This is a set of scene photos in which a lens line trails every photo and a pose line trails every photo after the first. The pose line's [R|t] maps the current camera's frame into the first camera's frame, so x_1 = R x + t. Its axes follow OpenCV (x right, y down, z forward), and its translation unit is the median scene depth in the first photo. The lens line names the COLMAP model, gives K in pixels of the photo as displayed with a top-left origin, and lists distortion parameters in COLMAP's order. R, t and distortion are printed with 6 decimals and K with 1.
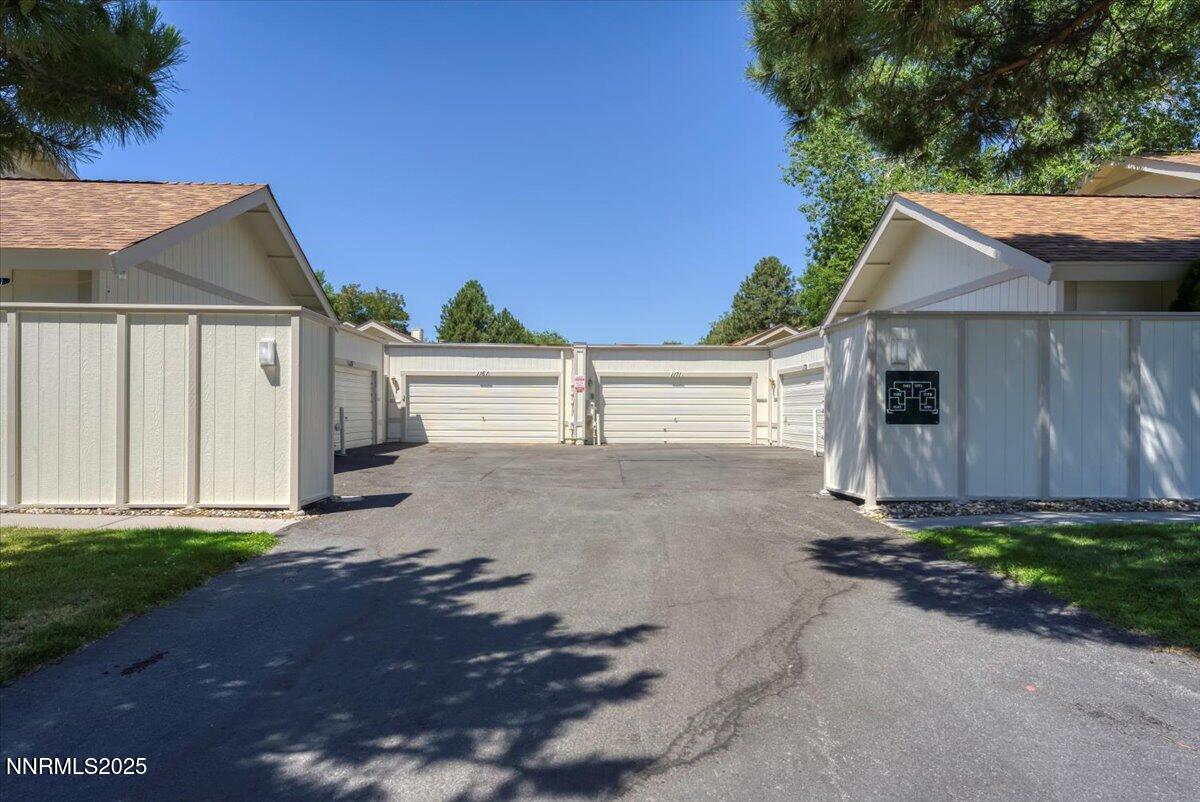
lens RADIAL K [[660.6, 0, 600.0], [0, 660.6, 401.0], [0, 0, 1]] dist [0.023851, -0.002593]
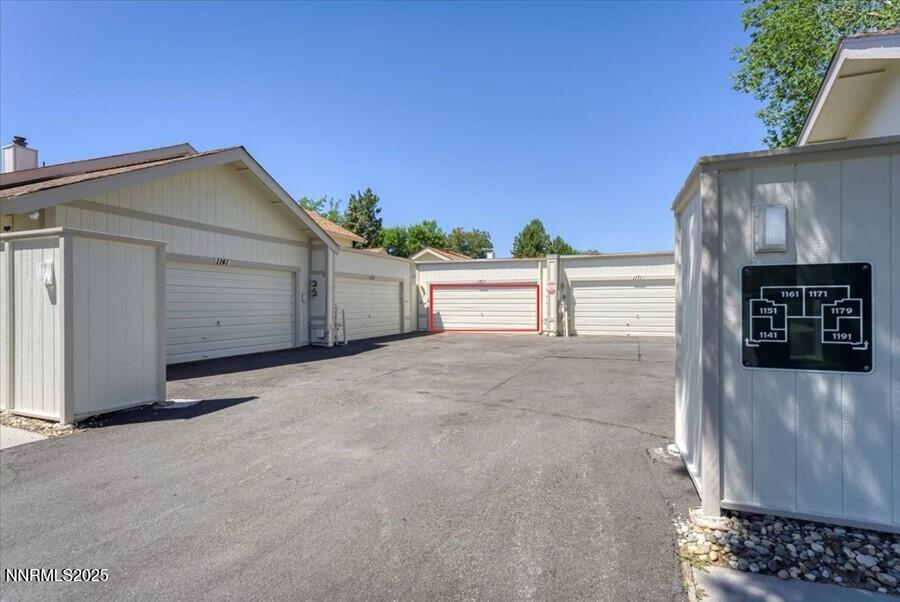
lens RADIAL K [[429.4, 0, 450.0], [0, 429.4, 301.0], [0, 0, 1]] dist [0.002579, -0.000048]
pose [[0.924736, -0.010100, -0.380476, 0.108335], [0.012837, 0.999907, 0.004657, -0.007110], [0.380394, -0.009191, 0.924779, 0.185390]]
